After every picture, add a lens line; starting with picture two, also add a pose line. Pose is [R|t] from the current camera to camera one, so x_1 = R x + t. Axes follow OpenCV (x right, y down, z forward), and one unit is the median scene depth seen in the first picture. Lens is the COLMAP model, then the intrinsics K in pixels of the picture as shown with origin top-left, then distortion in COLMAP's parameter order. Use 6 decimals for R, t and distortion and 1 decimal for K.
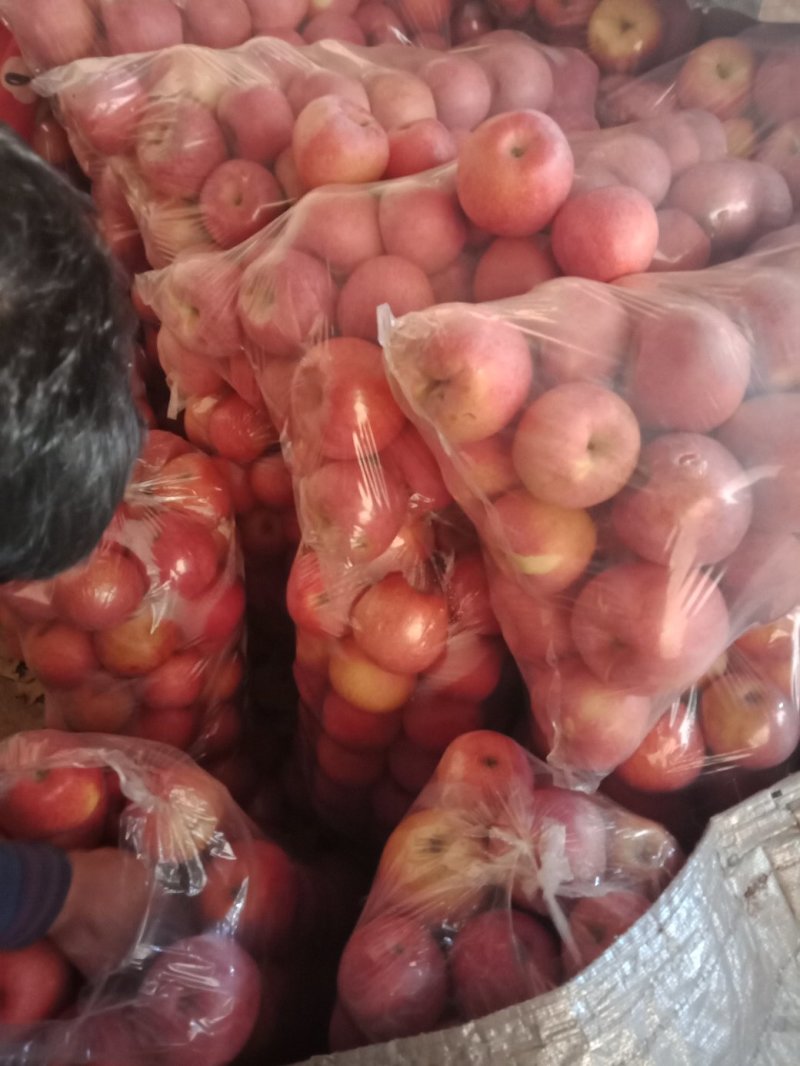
lens RADIAL K [[808.1, 0, 432.6], [0, 808.1, 544.1], [0, 0, 1]] dist [0.022992, -0.004837]
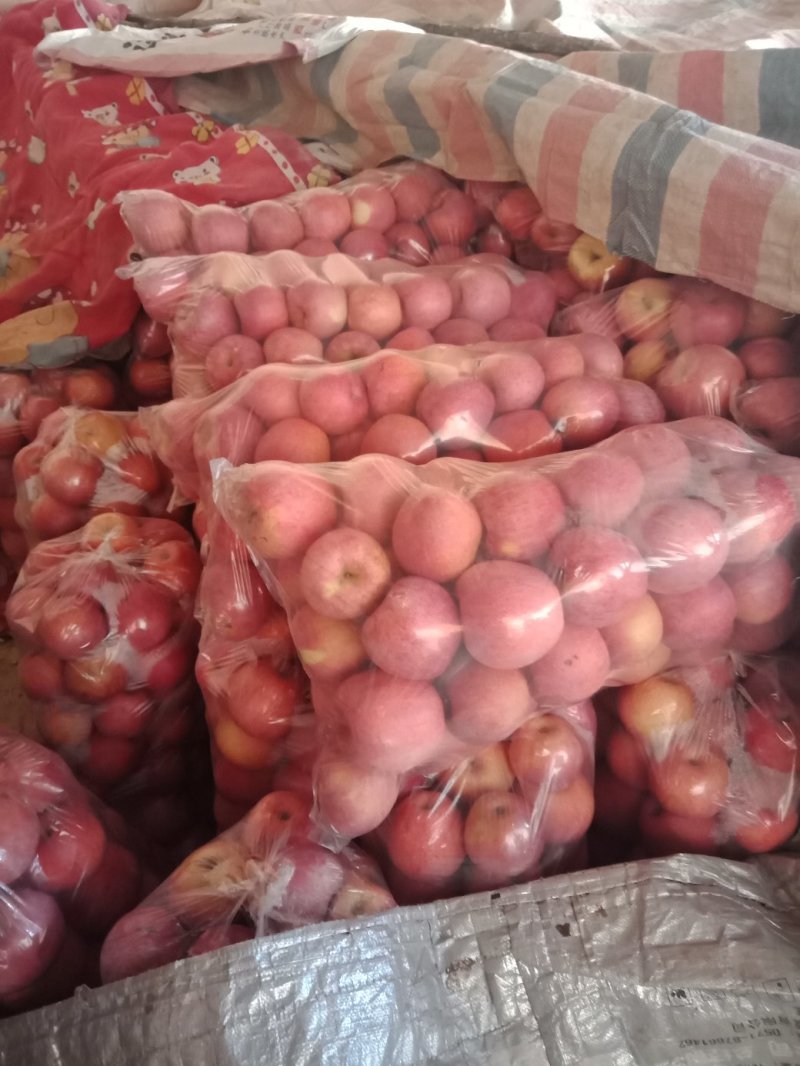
lens RADIAL K [[808.1, 0, 390.1], [0, 808.1, 544.4], [0, 0, 1]] dist [0.022992, -0.004837]
pose [[0.962737, 0.160107, -0.217952, 0.395476], [-0.190957, 0.973134, -0.128632, -0.007474], [0.191502, 0.165459, 0.967445, -0.224861]]
